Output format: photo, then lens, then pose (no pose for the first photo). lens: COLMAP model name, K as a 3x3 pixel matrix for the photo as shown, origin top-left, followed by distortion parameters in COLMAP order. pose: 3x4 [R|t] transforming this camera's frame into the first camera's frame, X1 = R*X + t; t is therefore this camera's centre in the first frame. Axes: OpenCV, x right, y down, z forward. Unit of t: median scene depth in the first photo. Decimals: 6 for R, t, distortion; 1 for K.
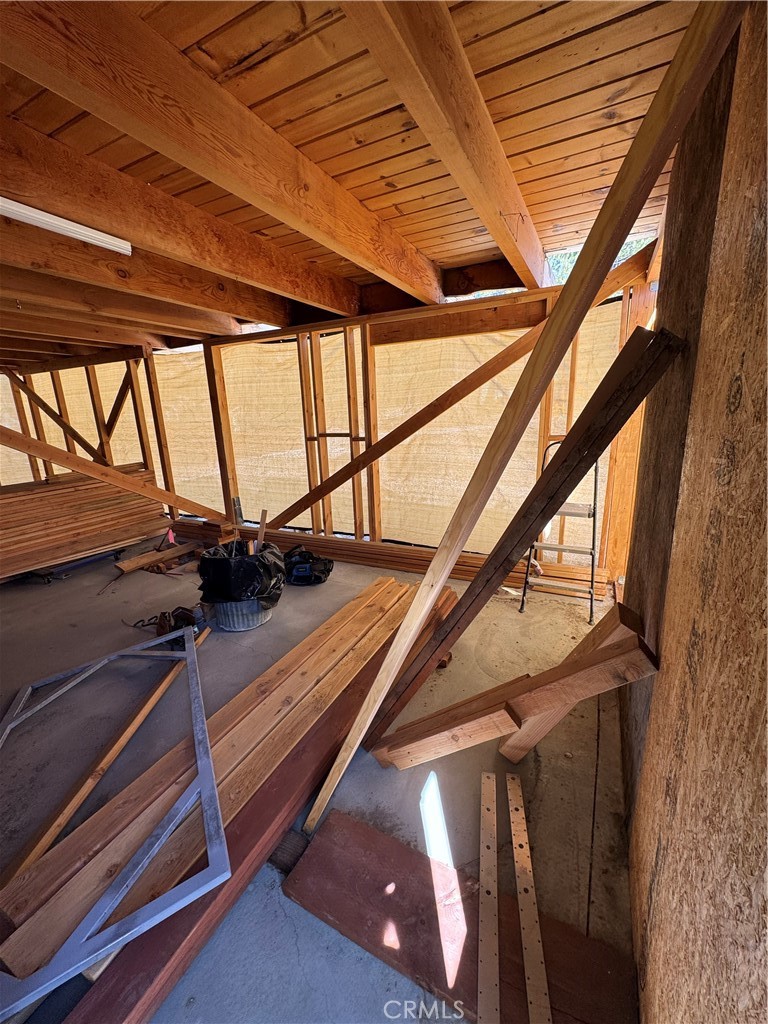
lens RADIAL K [[409.8, 0, 383.6], [0, 409.8, 512.7], [0, 0, 1]] dist [0.003585, 0.000292]
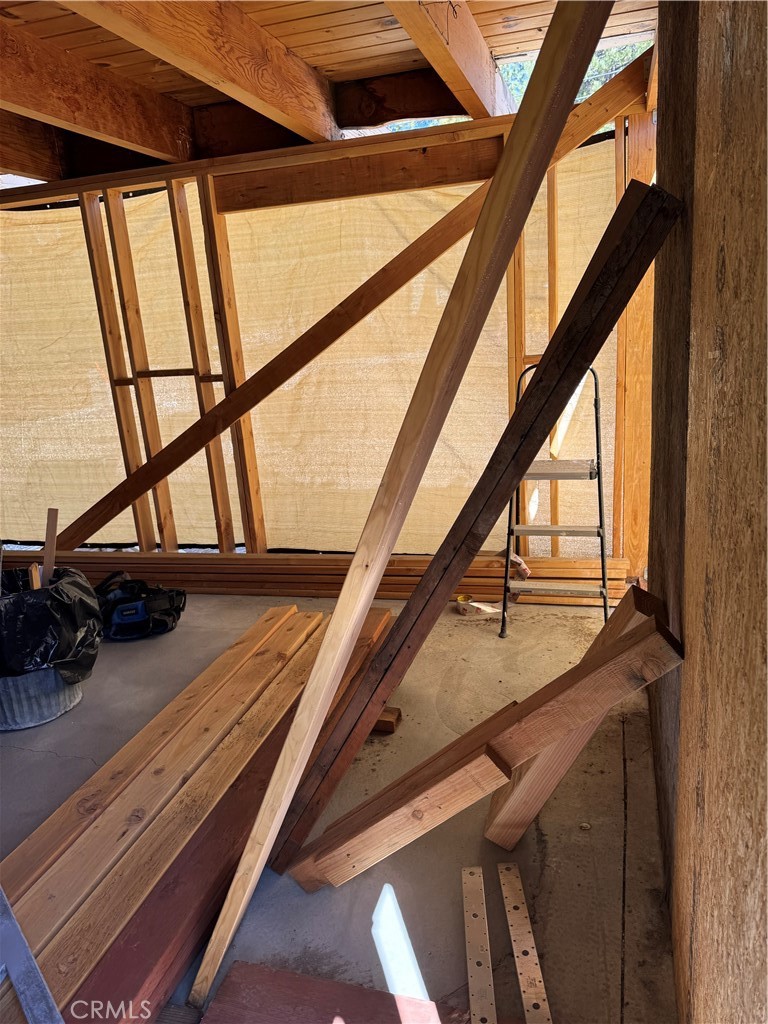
lens RADIAL K [[738.7, 0, 388.4], [0, 738.7, 522.8], [0, 0, 1]] dist [0.049211, -0.050331]
pose [[0.980701, -0.083531, 0.176772, -0.023730], [0.082178, 0.996505, 0.014974, 0.037204], [-0.177405, -0.000159, 0.984138, -0.089898]]
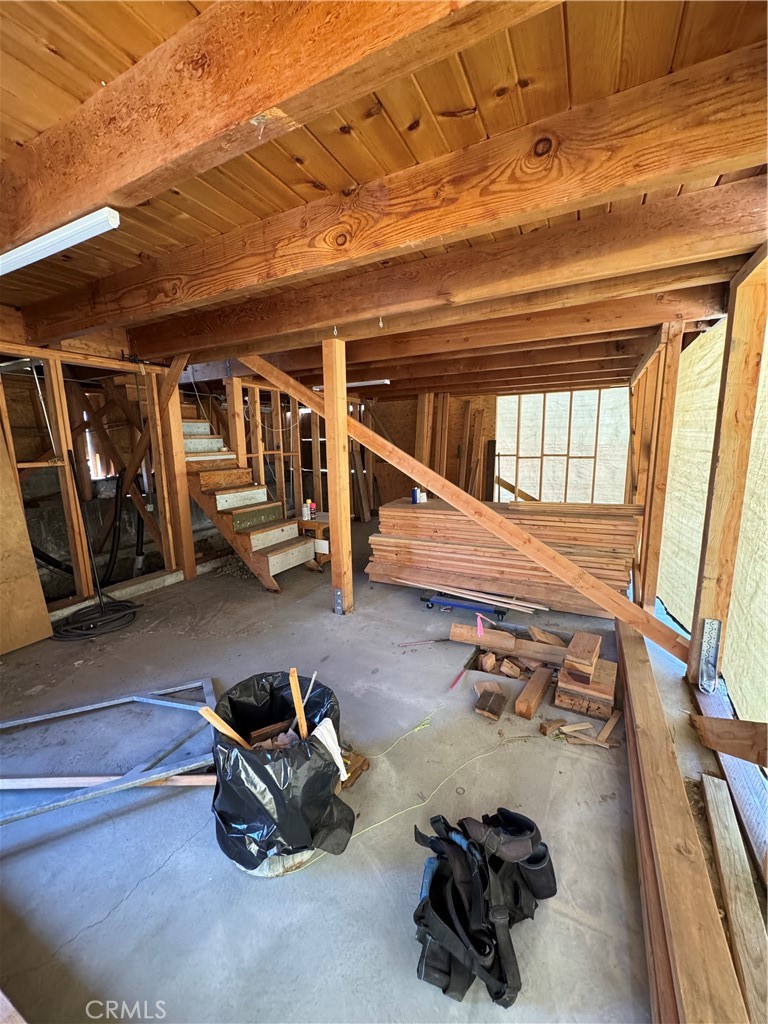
lens RADIAL K [[409.8, 0, 380.9], [0, 409.8, 511.7], [0, 0, 1]] dist [0.003585, 0.000292]
pose [[-0.009978, 0.211133, -0.977406, 0.134858], [-0.224966, 0.951923, 0.207925, -0.364996], [0.974315, 0.221958, 0.038000, 1.331748]]
